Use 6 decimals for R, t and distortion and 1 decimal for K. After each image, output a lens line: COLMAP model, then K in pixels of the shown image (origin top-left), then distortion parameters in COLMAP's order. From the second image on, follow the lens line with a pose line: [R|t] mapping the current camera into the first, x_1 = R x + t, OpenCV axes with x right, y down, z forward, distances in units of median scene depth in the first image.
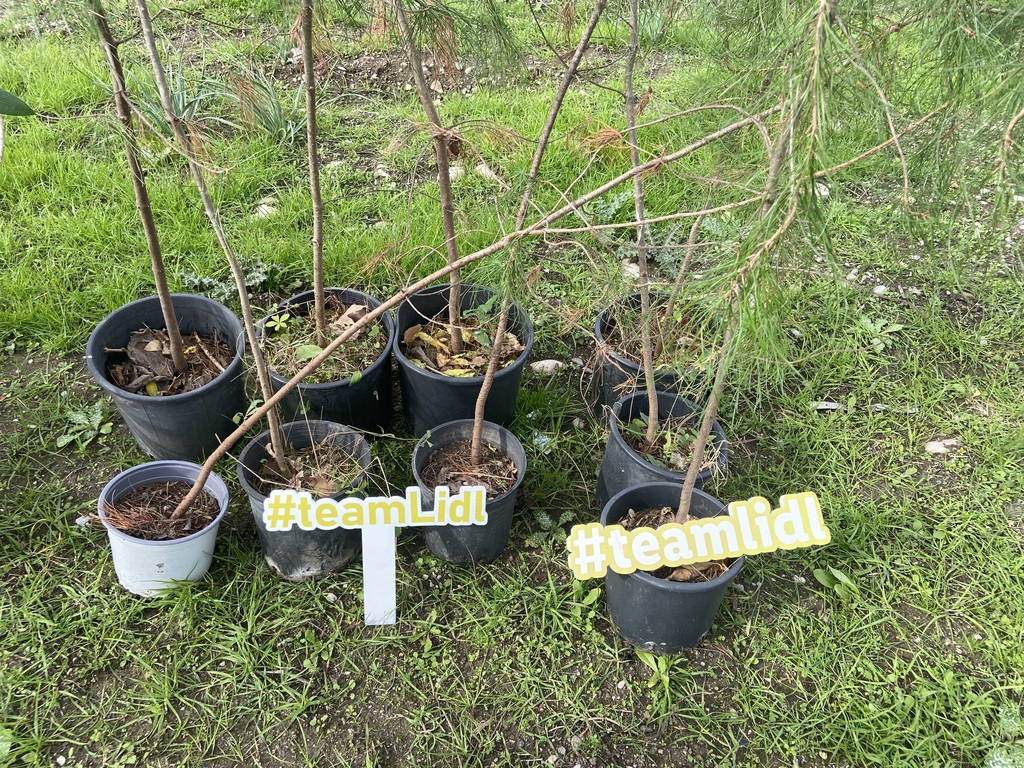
lens RADIAL K [[774.0, 0, 512.3], [0, 774.0, 384.0], [0, 0, 1]] dist [0.072925, -0.078172]
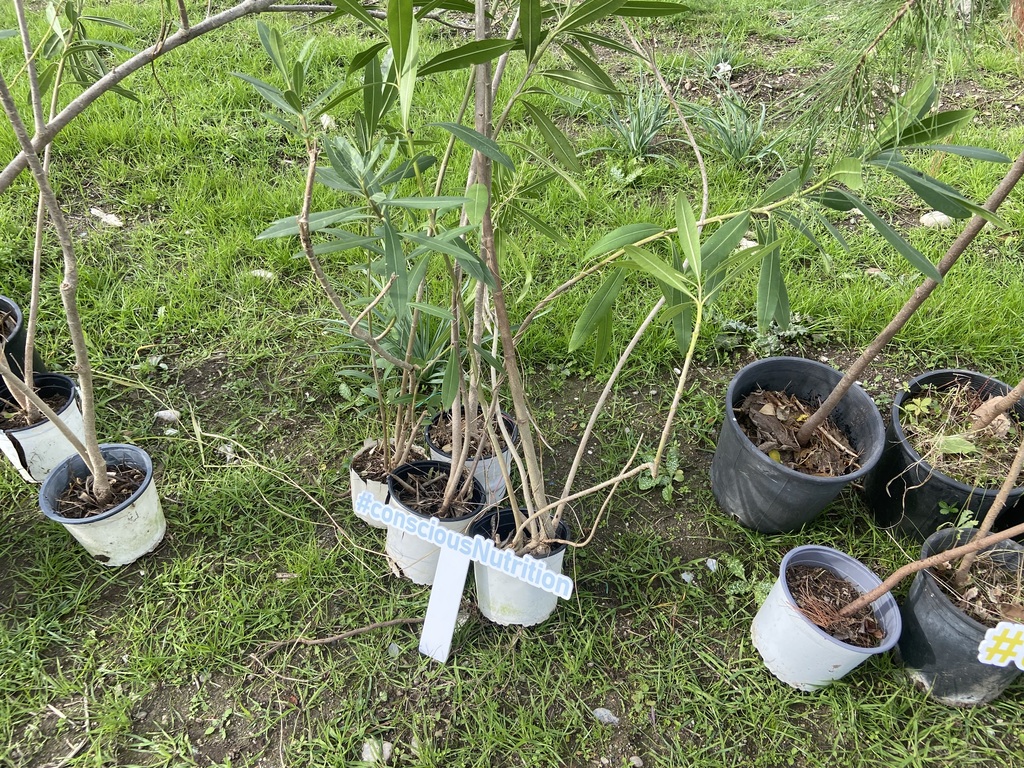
lens RADIAL K [[774.0, 0, 513.8], [0, 774.0, 383.7], [0, 0, 1]] dist [0.072925, -0.078172]
pose [[0.962992, 0.150832, -0.223376, -0.636438], [-0.147083, 0.988559, 0.033426, -0.075881], [0.225862, 0.000665, 0.974159, -0.006969]]
